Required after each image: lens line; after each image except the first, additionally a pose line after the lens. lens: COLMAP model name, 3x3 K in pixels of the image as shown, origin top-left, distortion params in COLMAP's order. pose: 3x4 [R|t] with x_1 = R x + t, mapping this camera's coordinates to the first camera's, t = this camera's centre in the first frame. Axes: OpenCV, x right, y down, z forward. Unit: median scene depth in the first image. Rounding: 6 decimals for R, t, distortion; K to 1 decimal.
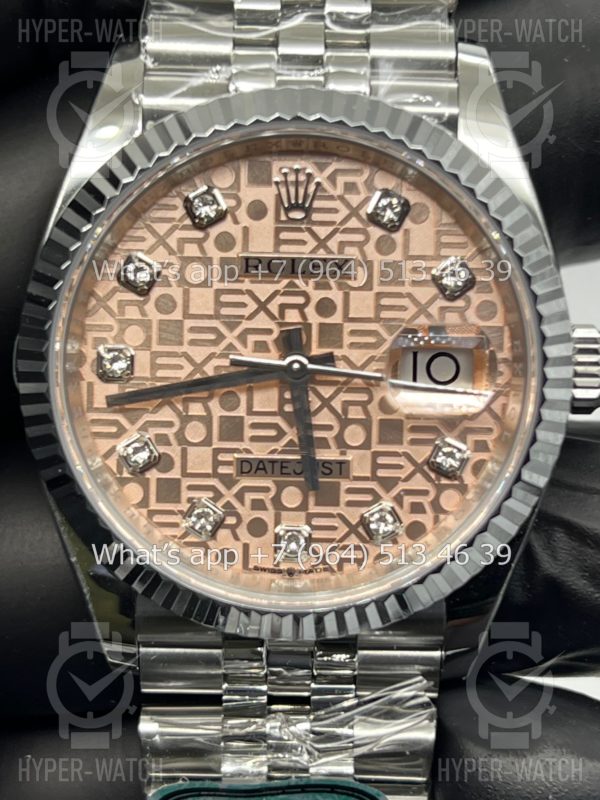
lens RADIAL K [[1684.5, 0, 302.2], [0, 1684.5, 396.3], [0, 0, 1]] dist [0.124283, 0.000000]
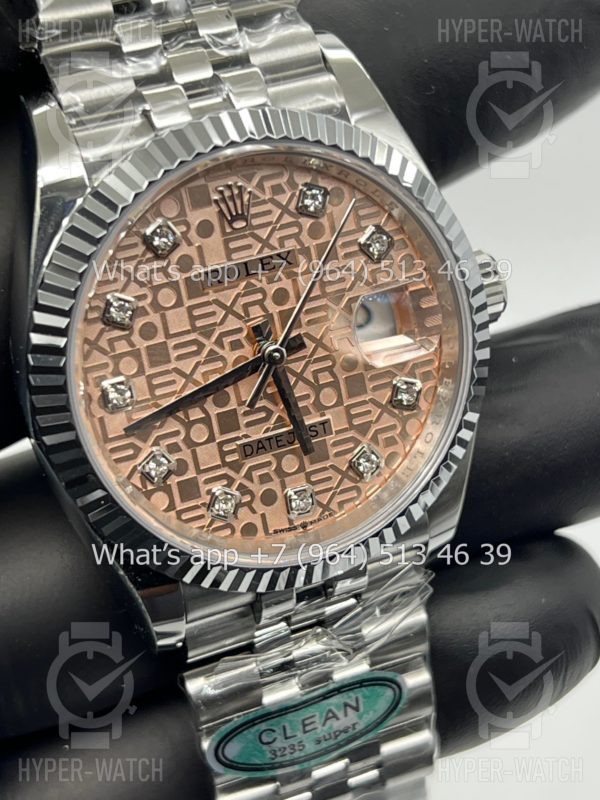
lens RADIAL K [[1684.5, 0, 297.8], [0, 1684.5, 407.8], [0, 0, 1]] dist [0.124283, 0.000000]
pose [[0.913803, -0.279737, 0.294467, -0.330712], [0.246851, 0.958253, 0.144279, -0.141797], [-0.322534, -0.059153, 0.944708, -0.085133]]
